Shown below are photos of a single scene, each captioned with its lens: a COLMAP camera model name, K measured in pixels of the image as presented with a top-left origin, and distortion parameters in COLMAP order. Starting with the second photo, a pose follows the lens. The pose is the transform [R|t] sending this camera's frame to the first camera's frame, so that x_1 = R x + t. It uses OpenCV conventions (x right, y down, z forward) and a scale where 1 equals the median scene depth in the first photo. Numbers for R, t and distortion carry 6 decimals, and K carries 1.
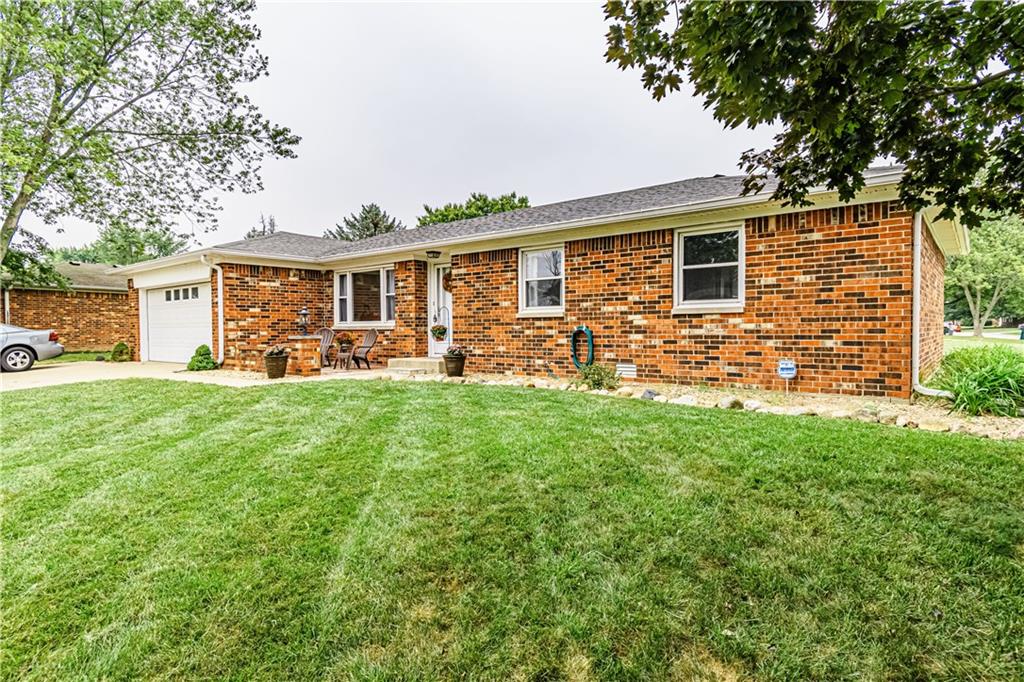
lens RADIAL K [[574.1, 0, 509.7], [0, 574.1, 341.0], [0, 0, 1]] dist [0.001480, -0.004277]
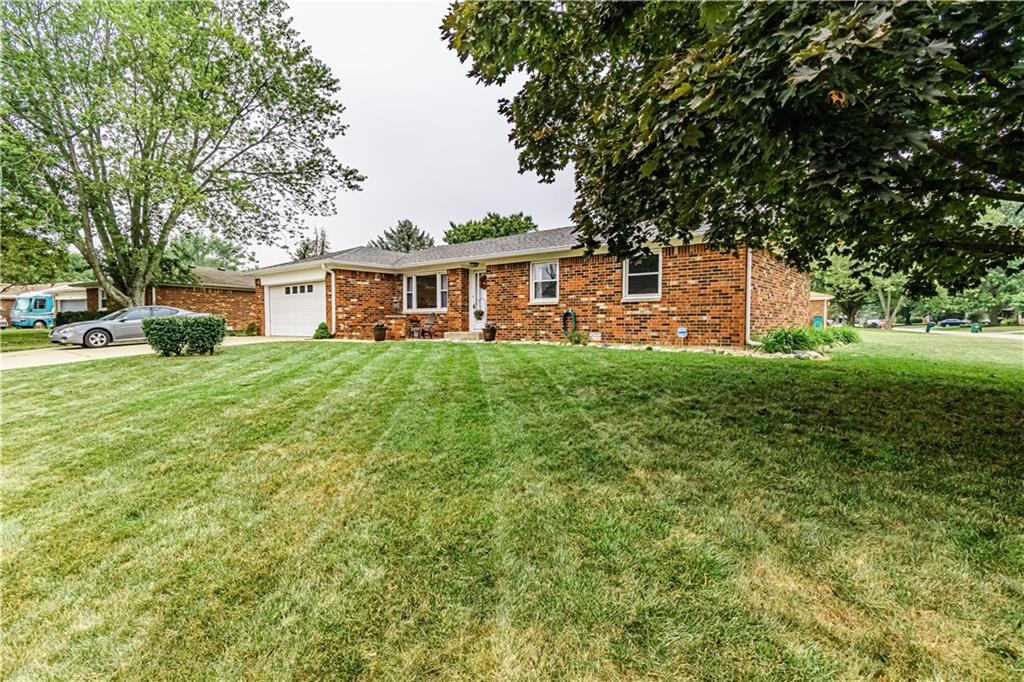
lens RADIAL K [[506.9, 0, 507.7], [0, 506.9, 331.4], [0, 0, 1]] dist [-0.005814, 0.000474]
pose [[0.999930, 0.007689, -0.008999, -0.030472], [-0.007755, 0.999943, -0.007345, 0.040192], [0.008942, 0.007415, 0.999933, -0.381163]]
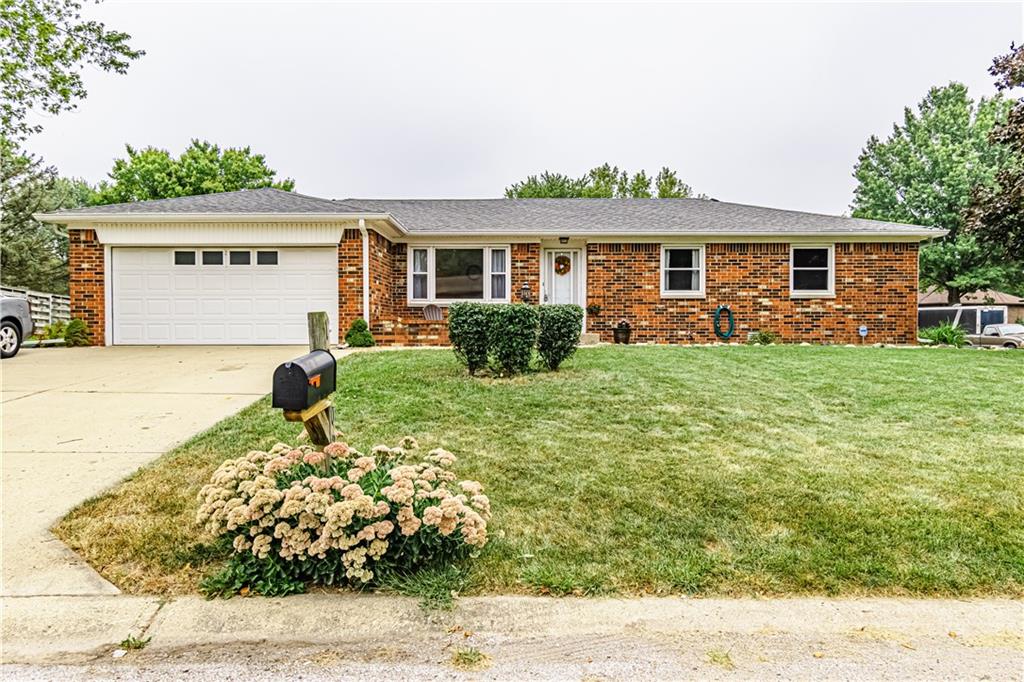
lens RADIAL K [[737.7, 0, 508.3], [0, 737.7, 339.3], [0, 0, 1]] dist [-0.001746, -0.002523]
pose [[0.780285, -0.002475, 0.625419, -1.173398], [0.007809, 0.999953, -0.005785, 0.052100], [-0.625375, 0.009398, 0.780268, -0.055768]]
